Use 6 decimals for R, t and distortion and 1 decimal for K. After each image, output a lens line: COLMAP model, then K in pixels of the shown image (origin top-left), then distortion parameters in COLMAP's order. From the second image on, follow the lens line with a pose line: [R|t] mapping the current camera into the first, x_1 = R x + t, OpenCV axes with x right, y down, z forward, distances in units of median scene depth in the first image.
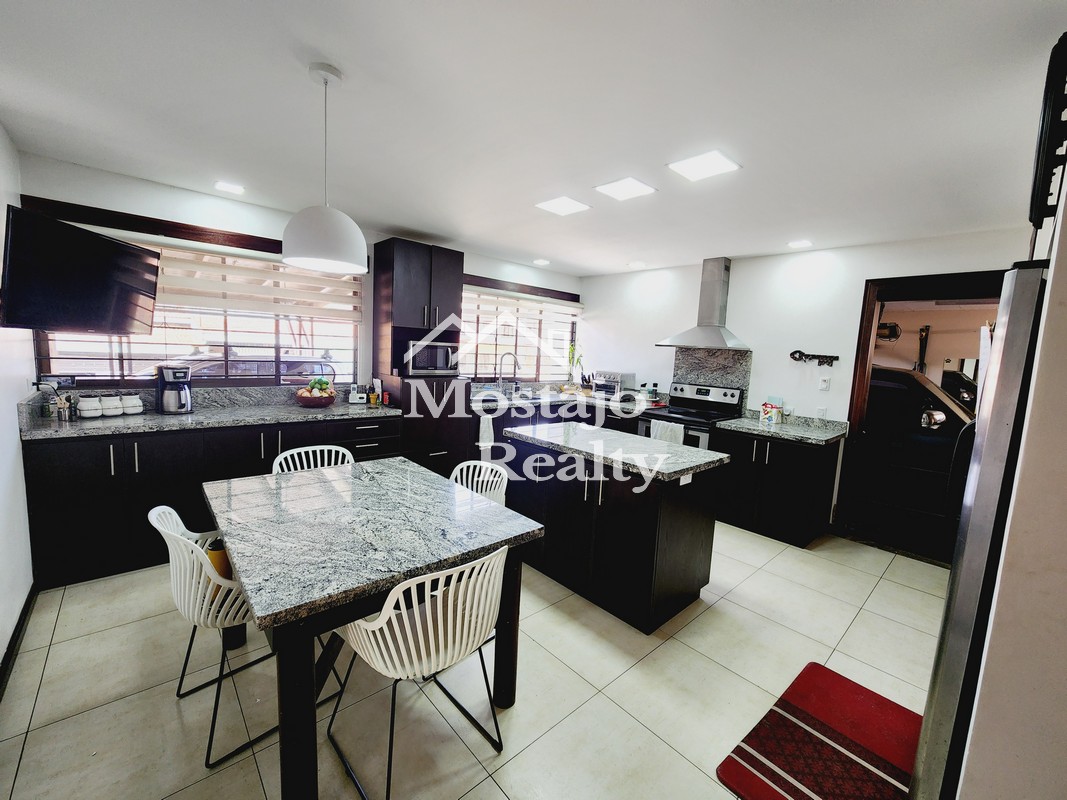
lens RADIAL K [[437.3, 0, 538.4], [0, 437.3, 400.2], [0, 0, 1]] dist [0.001724, -0.001549]
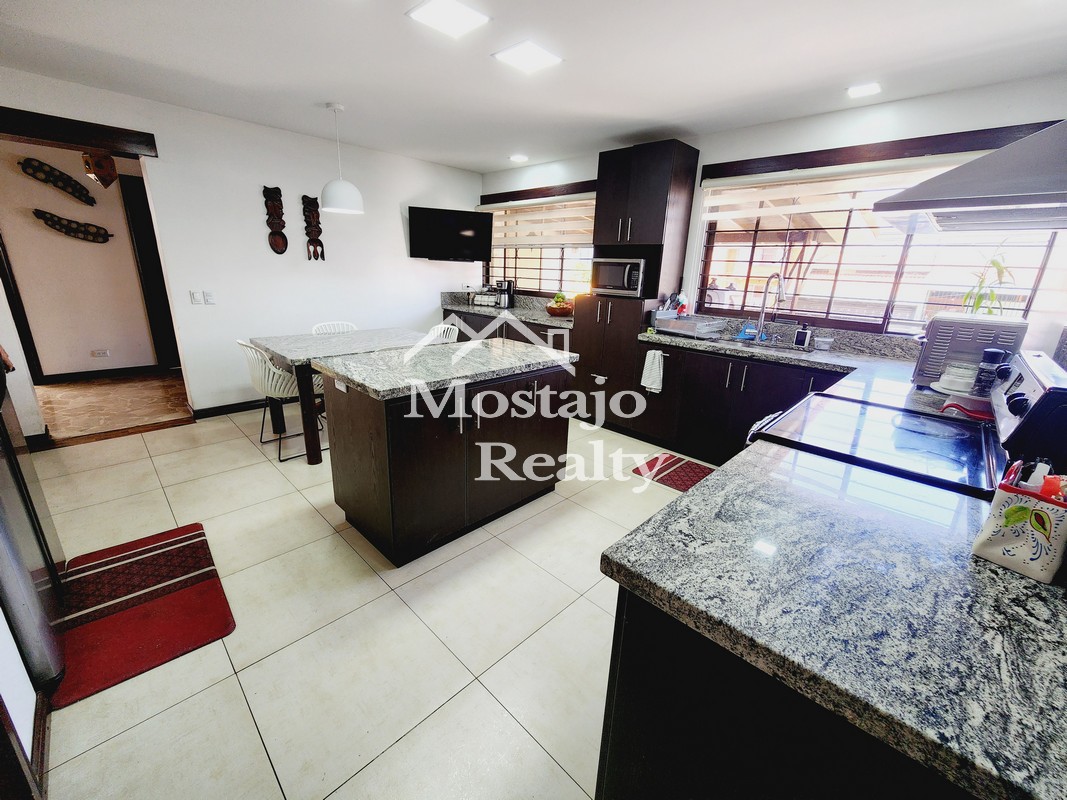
lens RADIAL K [[437.3, 0, 537.2], [0, 437.3, 397.6], [0, 0, 1]] dist [0.001724, -0.001549]
pose [[0.048019, 0.243432, -0.968729, 1.071050], [-0.143960, 0.961408, 0.234456, -0.062318], [0.988418, 0.128200, 0.081210, 1.154261]]
